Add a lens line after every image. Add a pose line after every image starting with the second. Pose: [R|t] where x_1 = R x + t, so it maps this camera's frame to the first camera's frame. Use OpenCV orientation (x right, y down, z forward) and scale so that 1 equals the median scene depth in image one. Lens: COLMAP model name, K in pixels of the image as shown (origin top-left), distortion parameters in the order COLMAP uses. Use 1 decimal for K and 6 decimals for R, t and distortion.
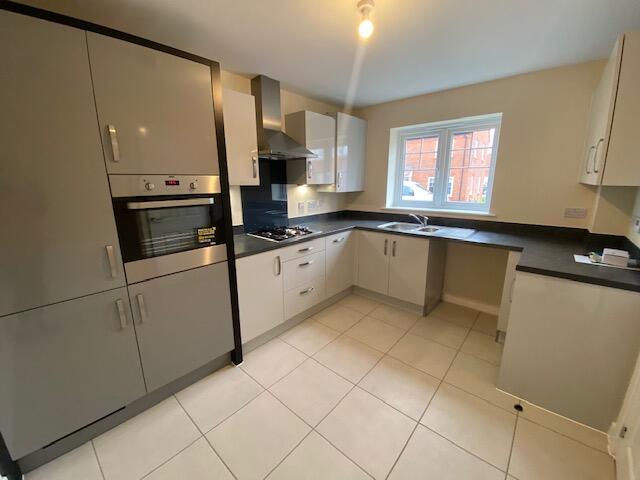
lens RADIAL K [[262.8, 0, 320.0], [0, 262.8, 240.0], [0, 0, 1]] dist [0.000968, -0.000139]
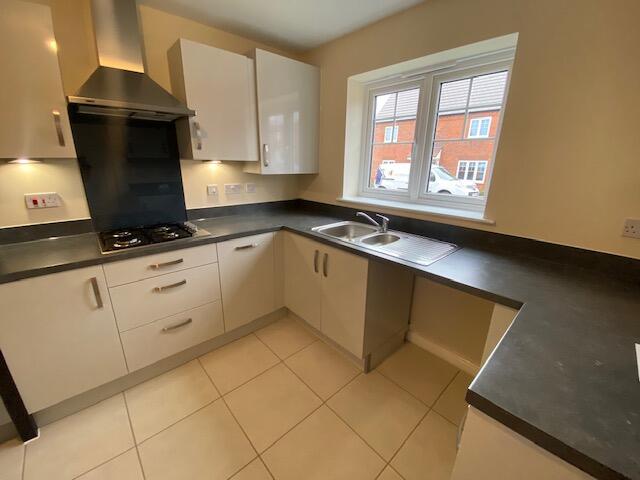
lens RADIAL K [[260.2, 0, 320.0], [0, 260.2, 240.0], [0, 0, 1]] dist [-0.015952, -0.000197]
pose [[0.993981, 0.053765, -0.095452, 0.297171], [-0.046673, 0.996088, 0.075036, -0.069622], [0.099113, -0.070129, 0.992602, 0.341289]]
